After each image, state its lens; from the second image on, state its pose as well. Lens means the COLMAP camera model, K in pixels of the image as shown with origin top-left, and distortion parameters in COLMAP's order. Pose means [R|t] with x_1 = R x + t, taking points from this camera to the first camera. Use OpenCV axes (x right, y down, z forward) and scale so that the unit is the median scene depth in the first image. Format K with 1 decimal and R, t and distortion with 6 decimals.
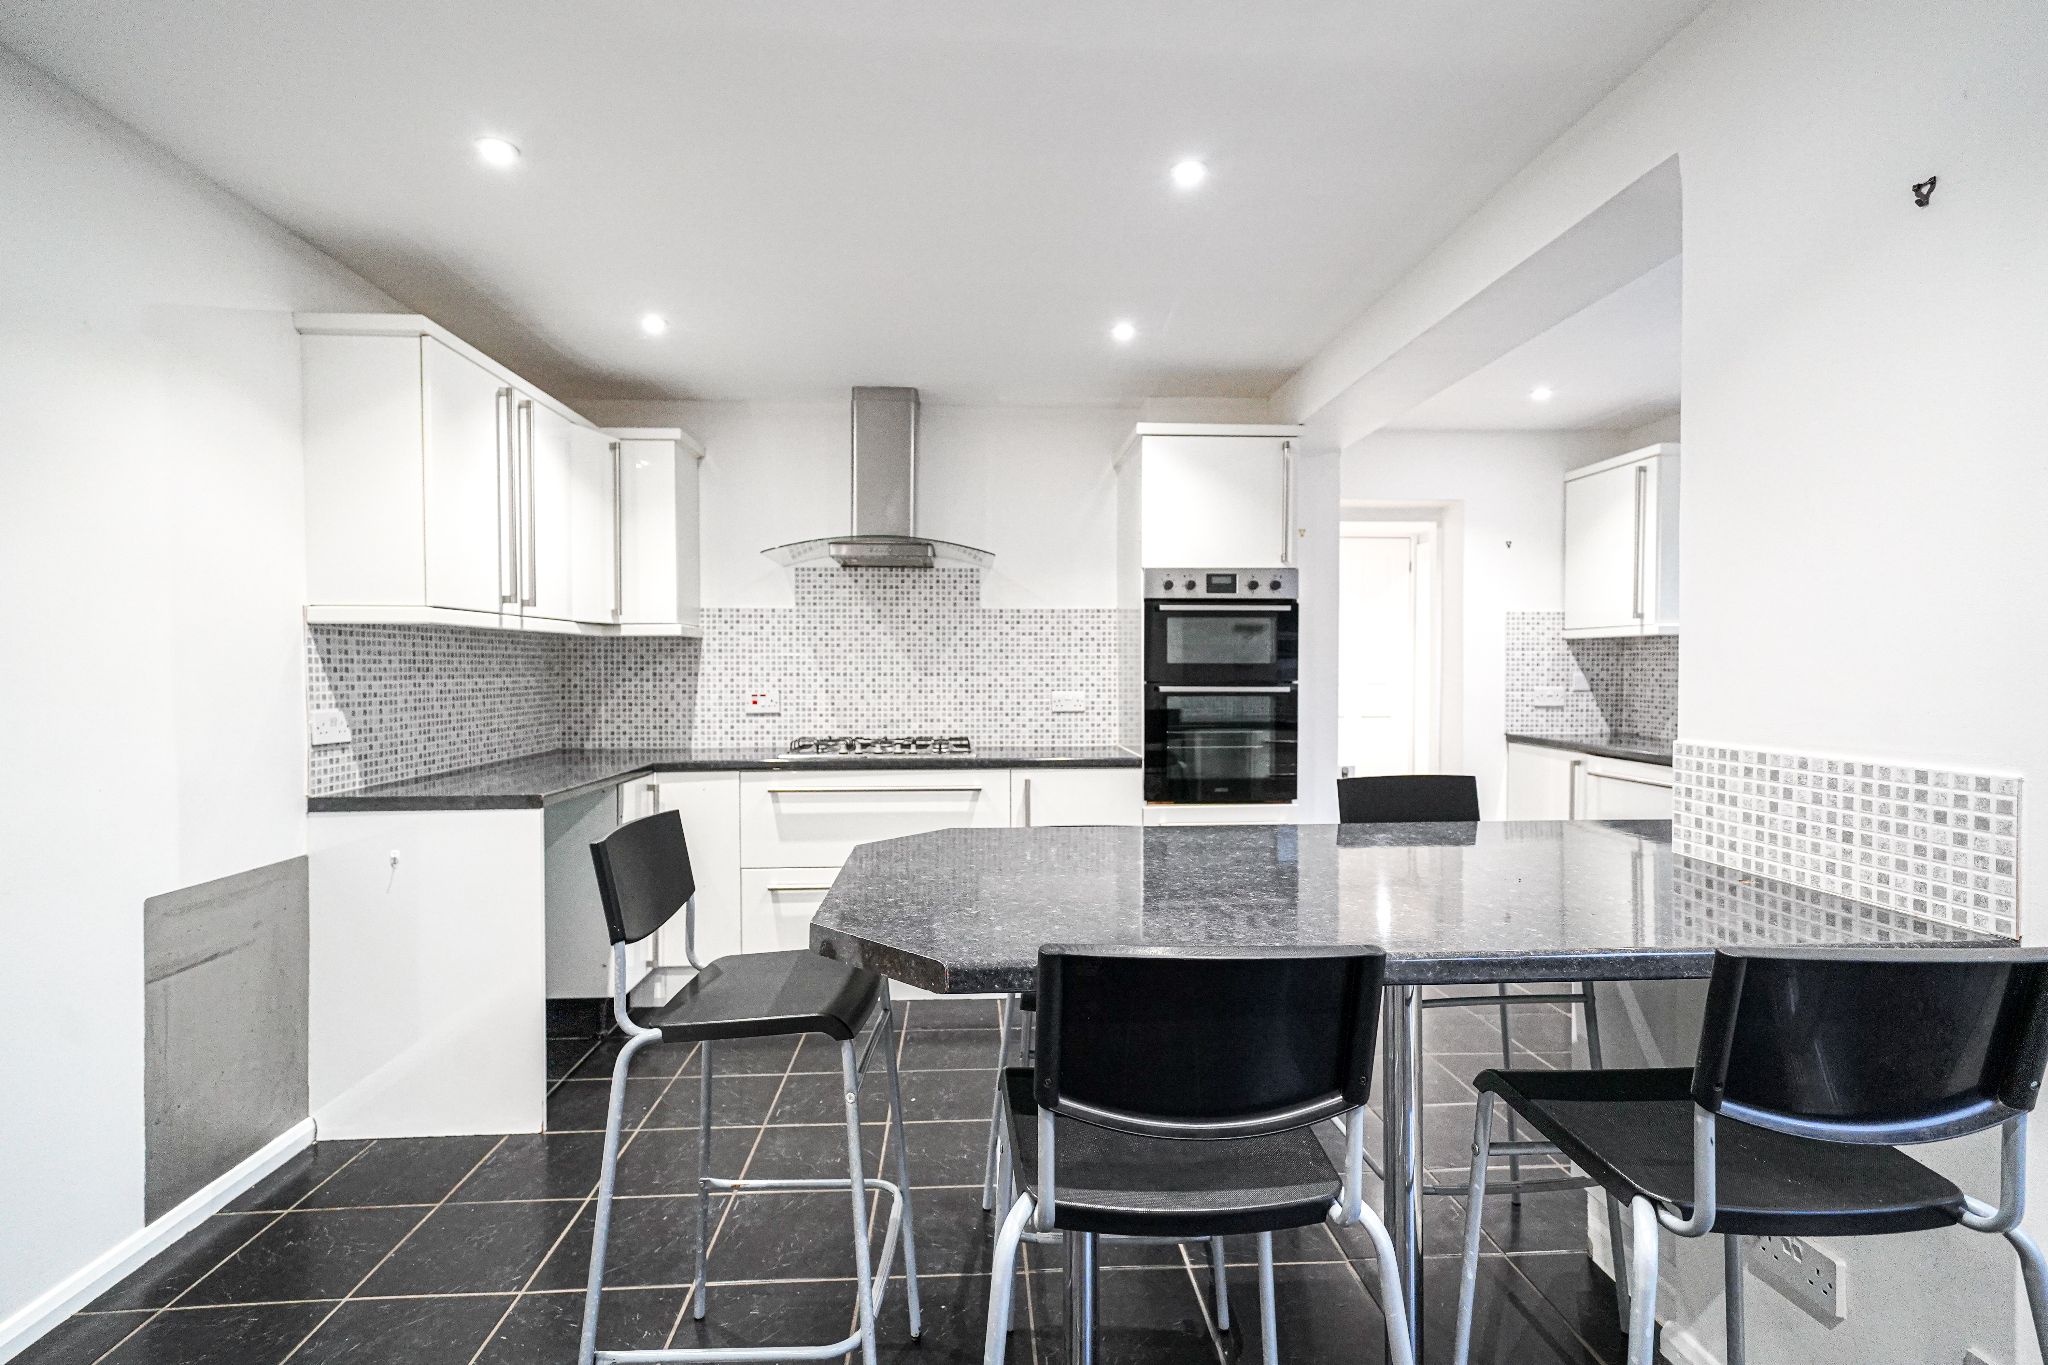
lens RADIAL K [[960.4, 0, 1025.5], [0, 960.4, 685.3], [0, 0, 1]] dist [0.013887, 0.000937]
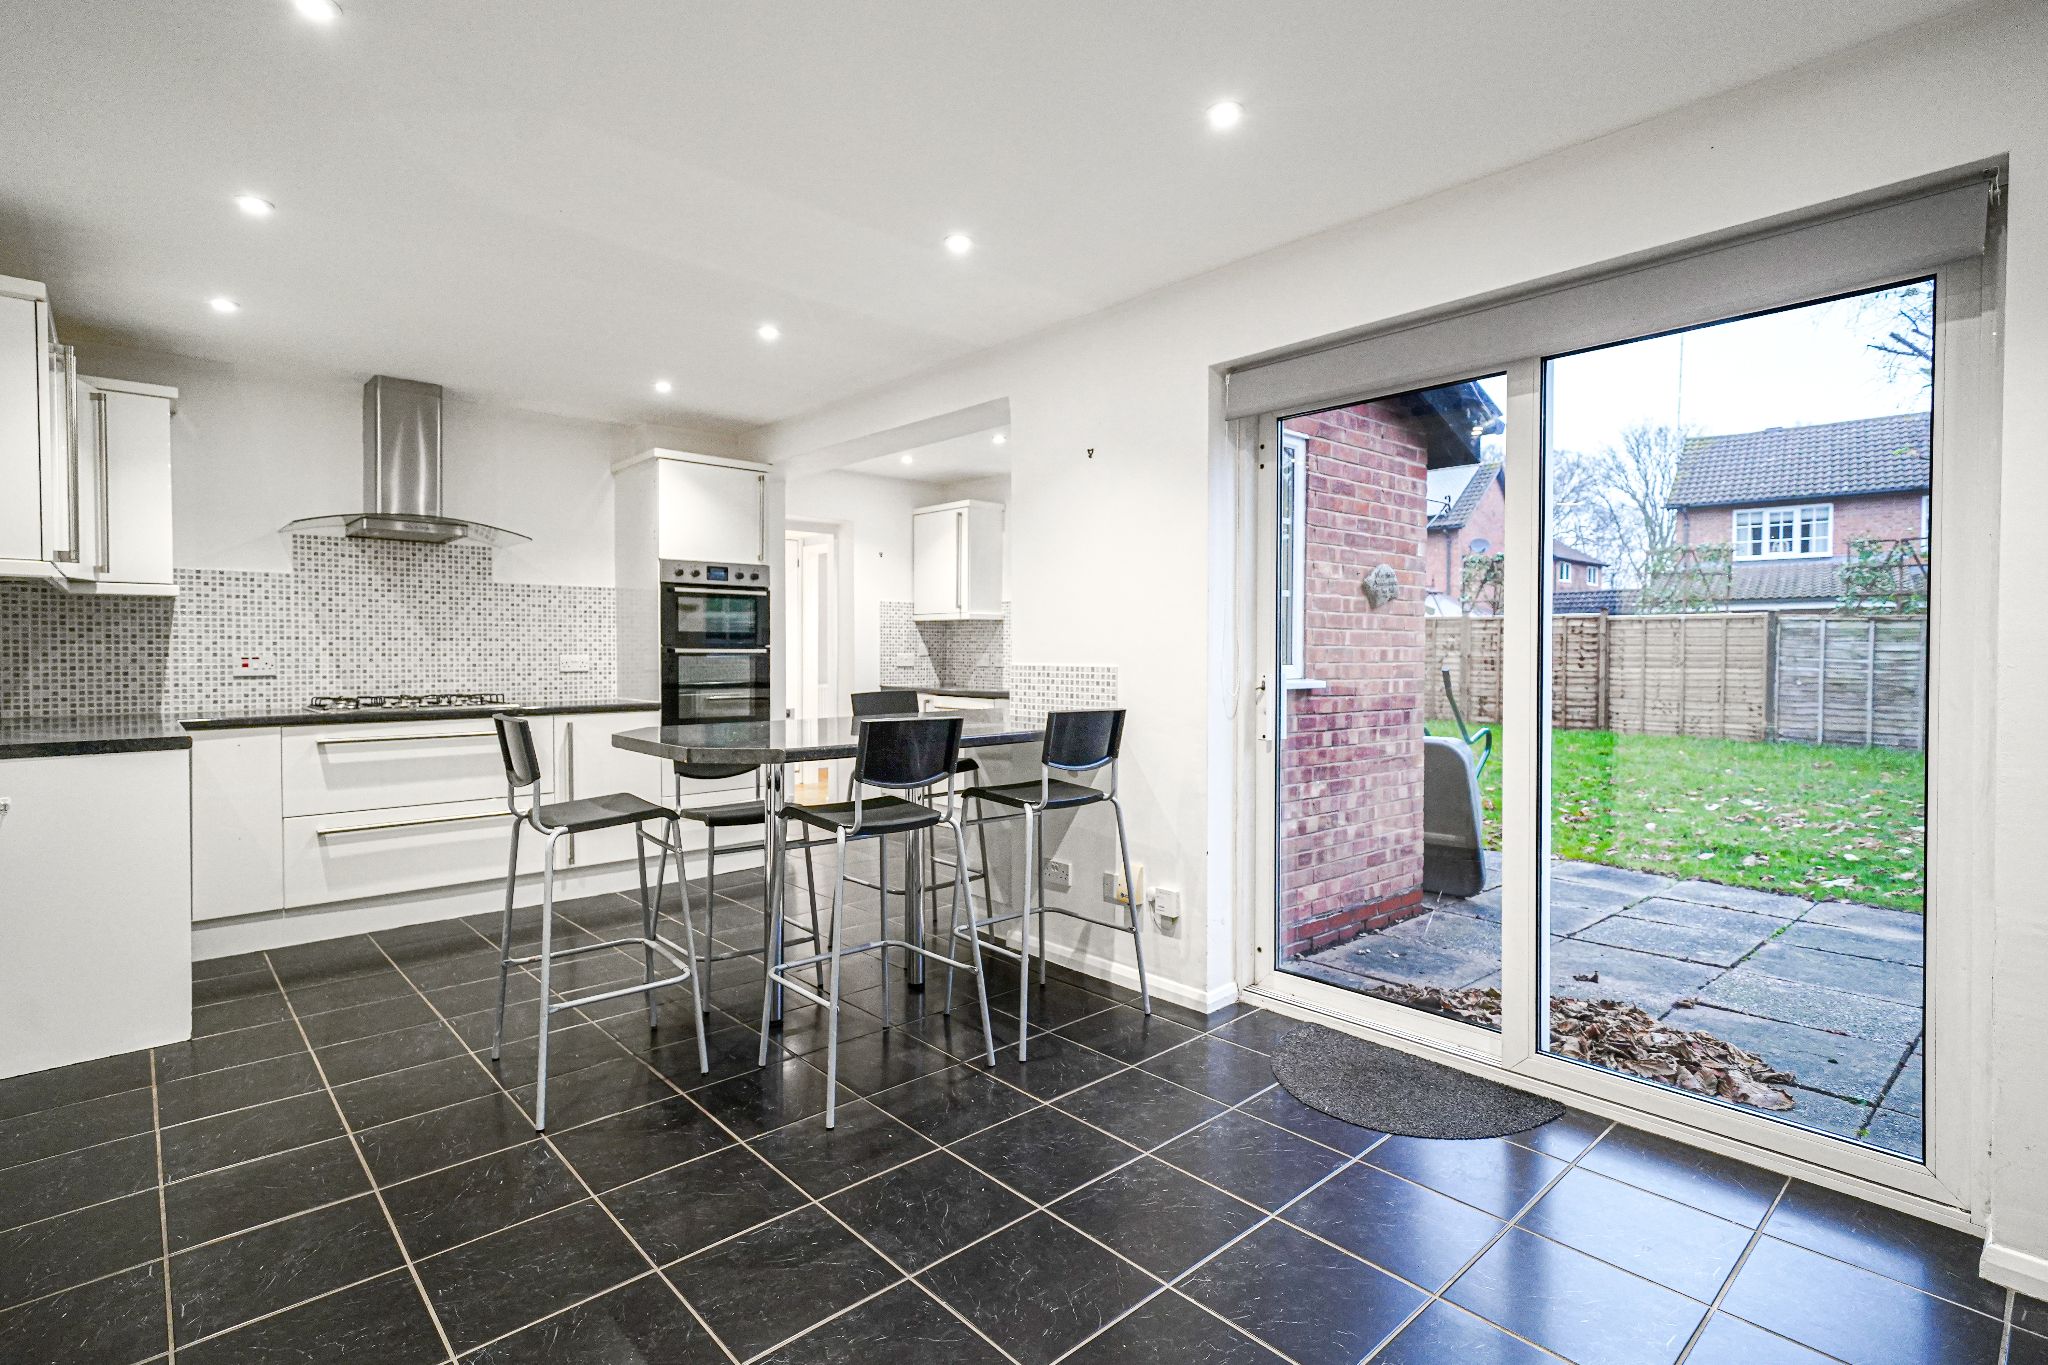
lens RADIAL K [[960.4, 0, 1026.5], [0, 960.4, 670.8], [0, 0, 1]] dist [0.013887, 0.000937]
pose [[0.775364, -0.011329, 0.631413, -0.318749], [0.009054, 0.999936, 0.006822, 0.026853], [-0.631449, 0.000427, 0.775417, -0.335993]]
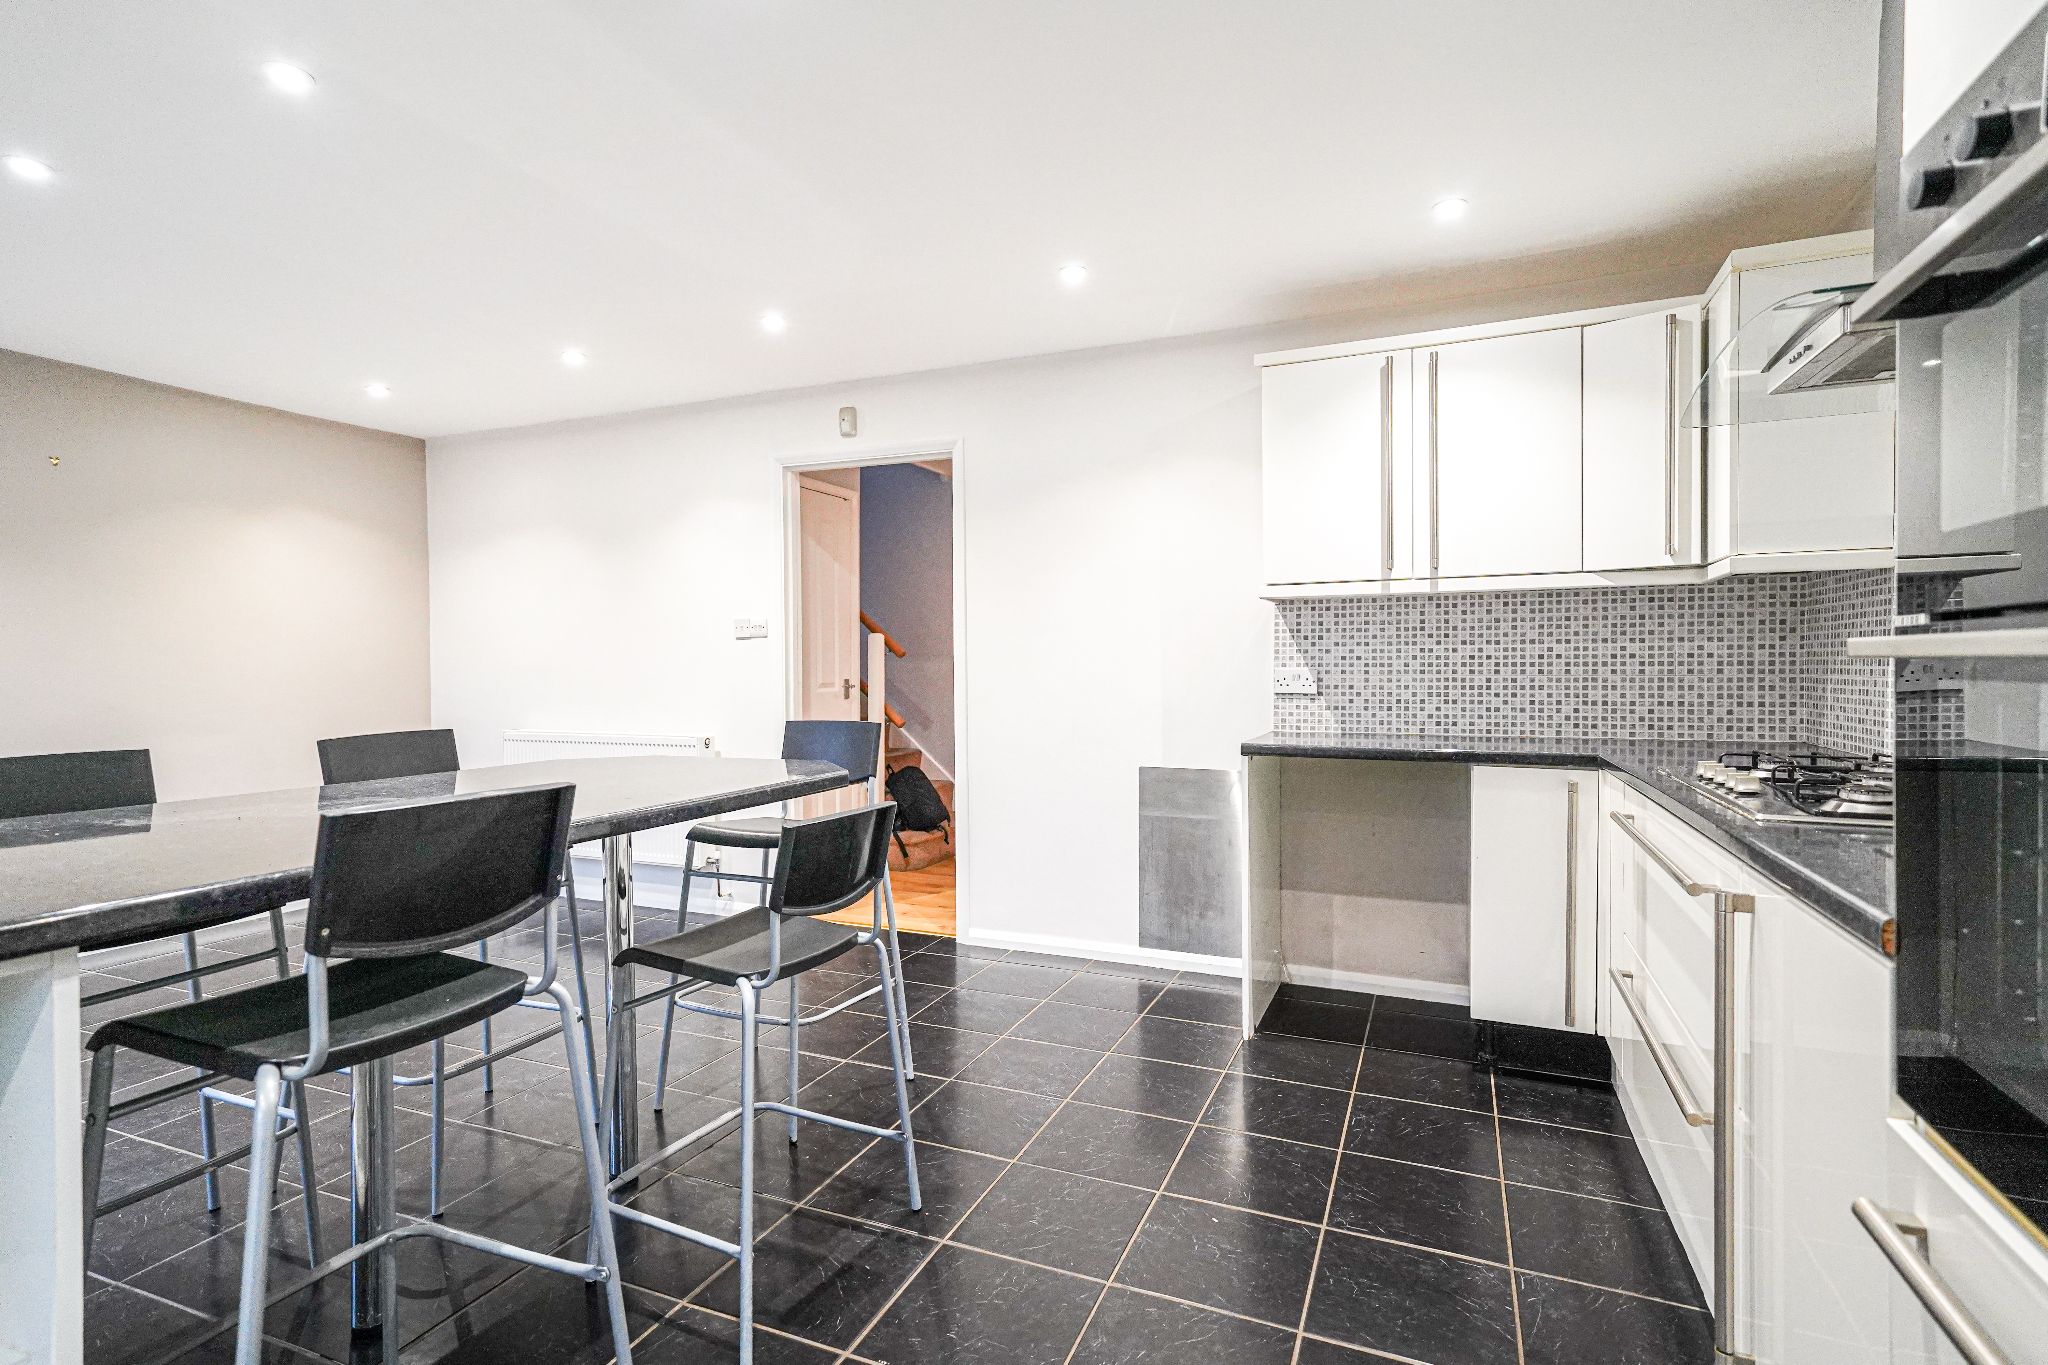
lens RADIAL K [[960.4, 0, 1033.0], [0, 960.4, 675.1], [0, 0, 1]] dist [0.013887, 0.000937]
pose [[-0.432603, 0.016573, -0.901432, 0.436682], [-0.008934, 0.999703, 0.022667, 0.005879], [0.901540, 0.017859, -0.432326, 0.874676]]
